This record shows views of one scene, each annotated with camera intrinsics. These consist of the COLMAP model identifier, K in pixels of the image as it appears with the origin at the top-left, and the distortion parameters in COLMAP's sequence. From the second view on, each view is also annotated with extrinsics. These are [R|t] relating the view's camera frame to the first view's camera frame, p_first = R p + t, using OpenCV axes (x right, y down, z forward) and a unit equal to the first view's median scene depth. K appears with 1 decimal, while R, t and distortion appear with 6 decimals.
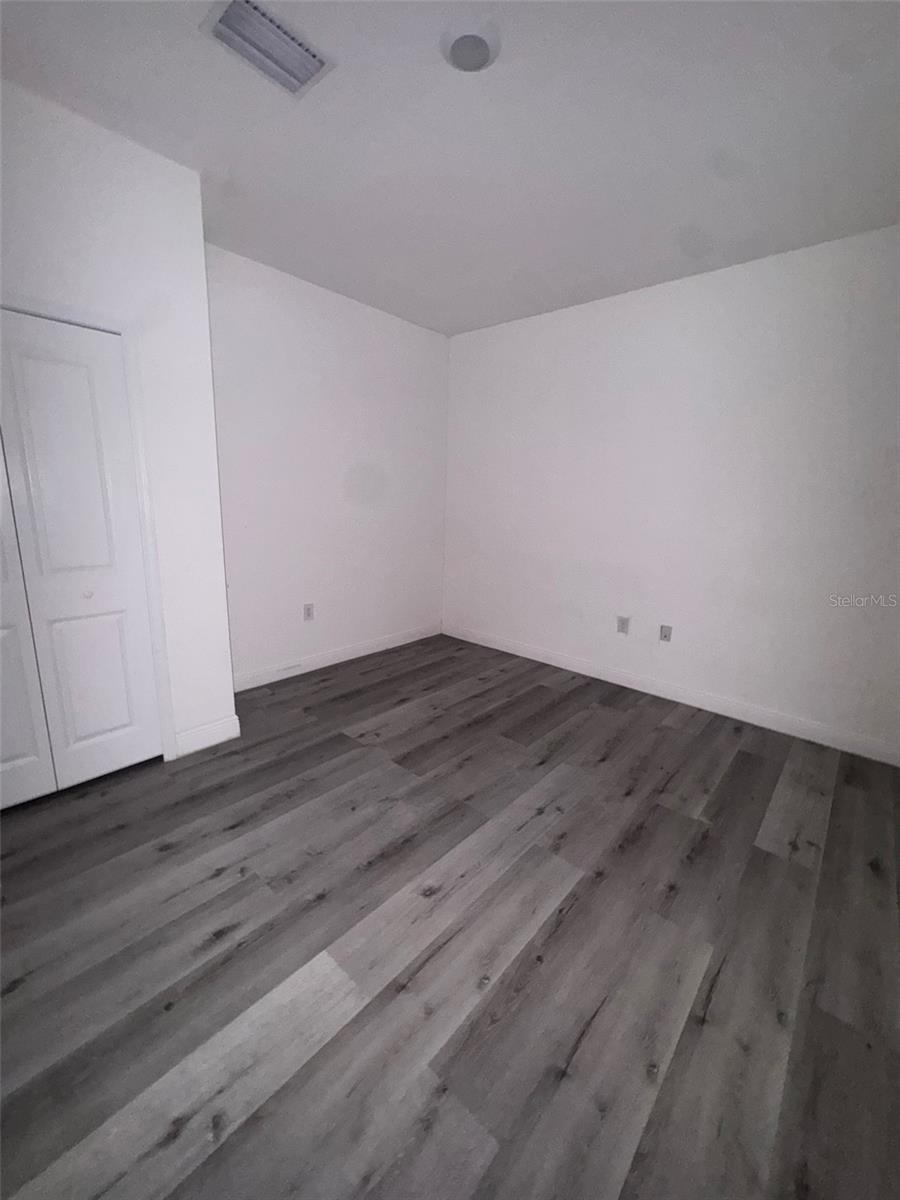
lens RADIAL K [[479.0, 0, 449.4], [0, 479.0, 595.9], [0, 0, 1]] dist [-0.009058, 0.001703]
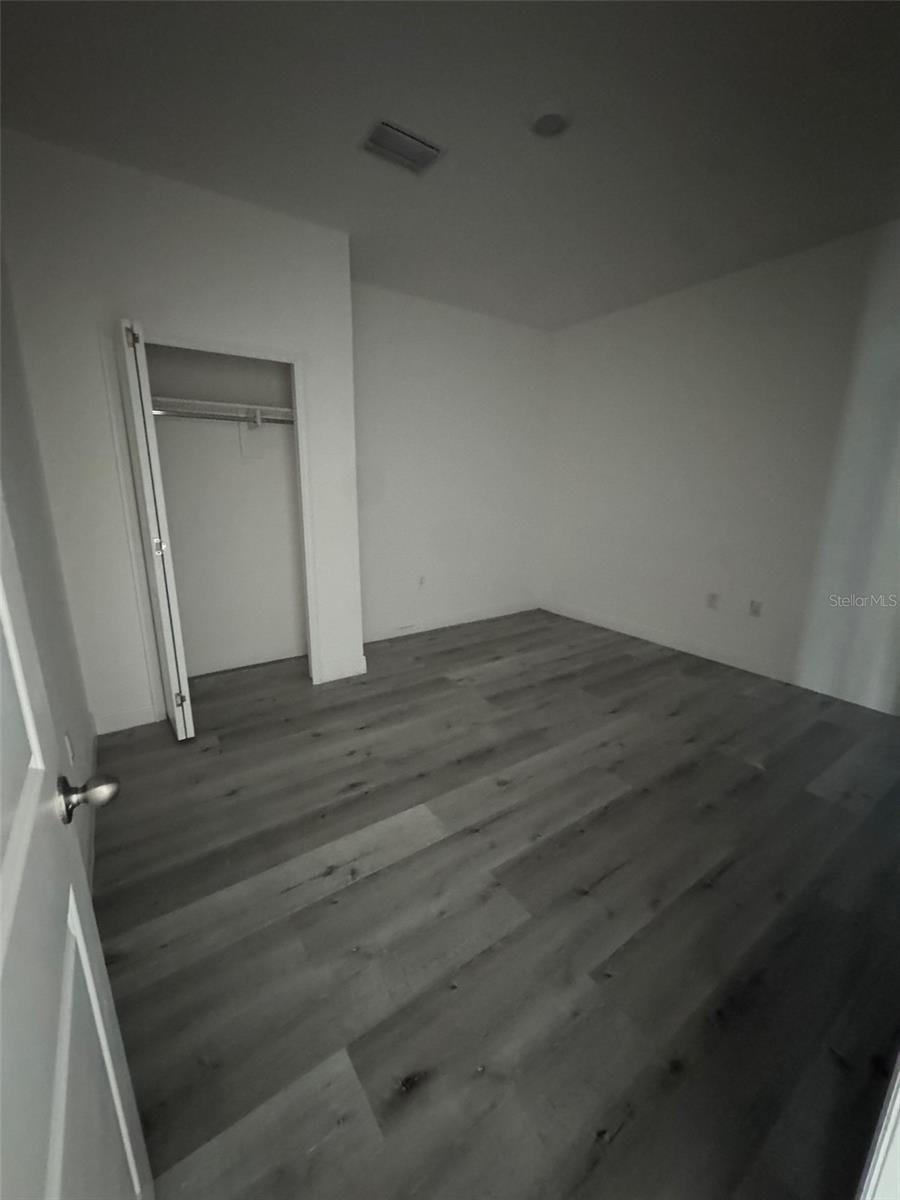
lens RADIAL K [[479.0, 0, 449.4], [0, 479.0, 595.9], [0, 0, 1]] dist [-0.009058, 0.001703]
pose [[0.972403, 0.031034, -0.231236, 0.090279], [-0.026148, 0.999366, 0.024164, 0.075165], [0.231839, -0.017451, 0.972598, -0.255420]]
